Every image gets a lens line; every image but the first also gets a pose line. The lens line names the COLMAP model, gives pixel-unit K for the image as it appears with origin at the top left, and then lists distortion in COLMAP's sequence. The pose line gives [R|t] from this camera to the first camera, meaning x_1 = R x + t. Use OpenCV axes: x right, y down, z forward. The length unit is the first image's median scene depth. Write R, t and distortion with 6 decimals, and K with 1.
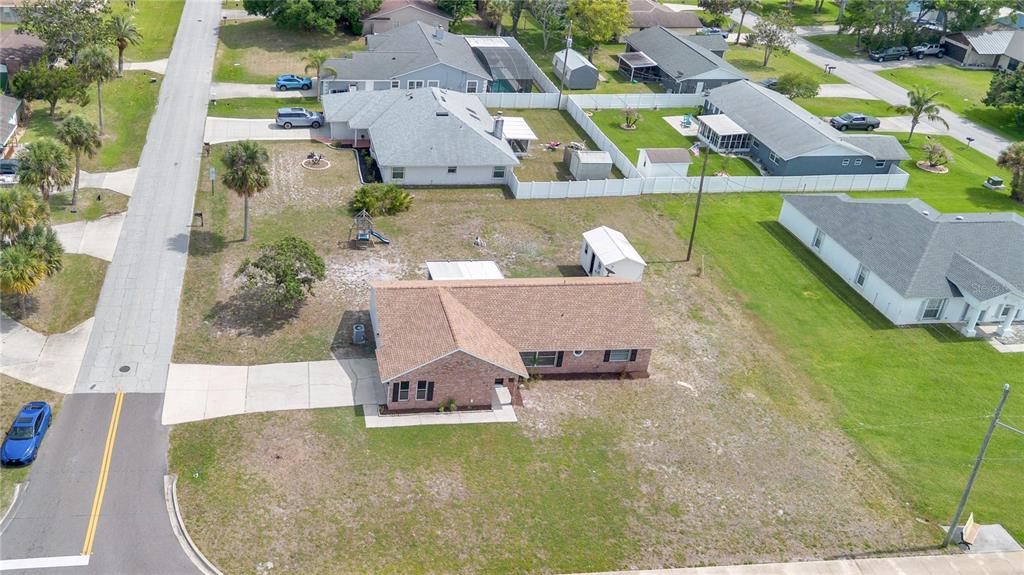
lens RADIAL K [[847.7, 0, 396.8], [0, 847.7, 286.8], [0, 0, 1]] dist [0.060435, -0.026172]
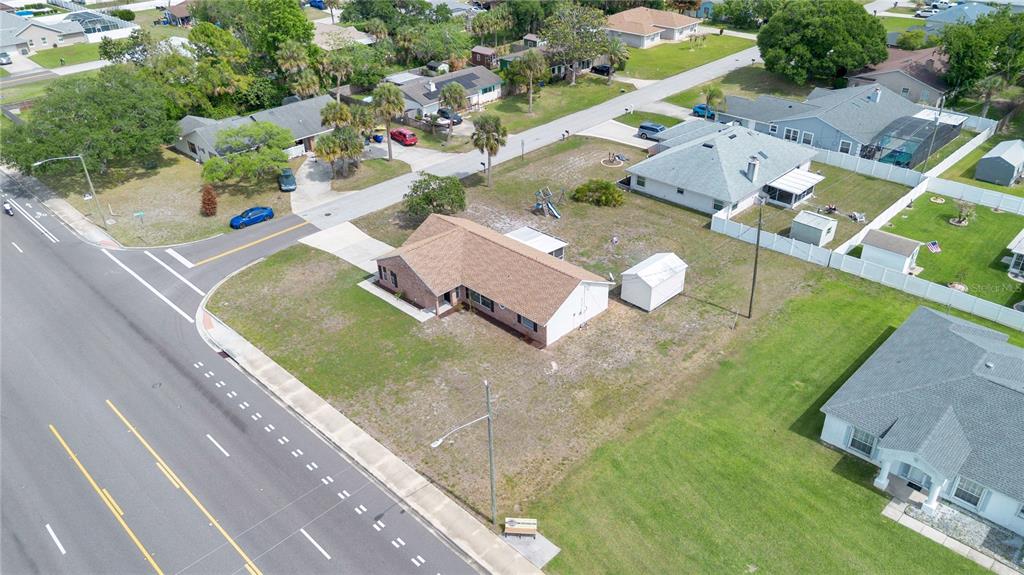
lens RADIAL K [[782.3, 0, 512.0], [0, 782.3, 287.5], [0, 0, 1]] dist [0.078929, -0.098417]
pose [[0.616119, 0.341937, -0.709561, 0.854607], [-0.371705, 0.920456, 0.120812, -0.075422], [0.694430, 0.189313, 0.694210, 0.172014]]
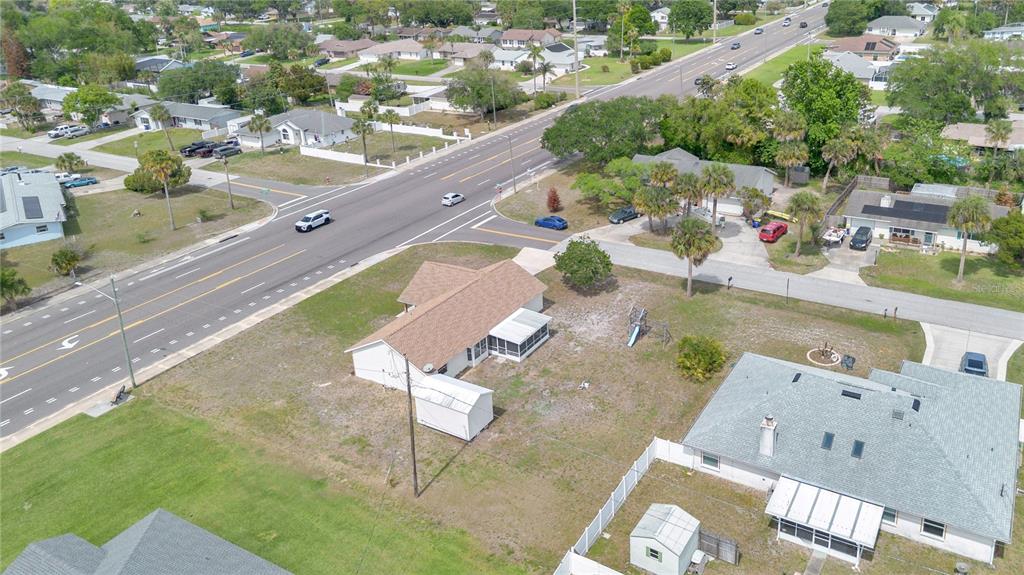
lens RADIAL K [[742.5, 0, 545.0], [0, 742.5, 286.6], [0, 0, 1]] dist [0.075340, -0.070438]
pose [[-0.623256, 0.314154, -0.716142, 0.745604], [-0.399985, 0.658849, 0.637126, -0.693222], [0.671985, 0.683539, -0.284975, 1.208428]]
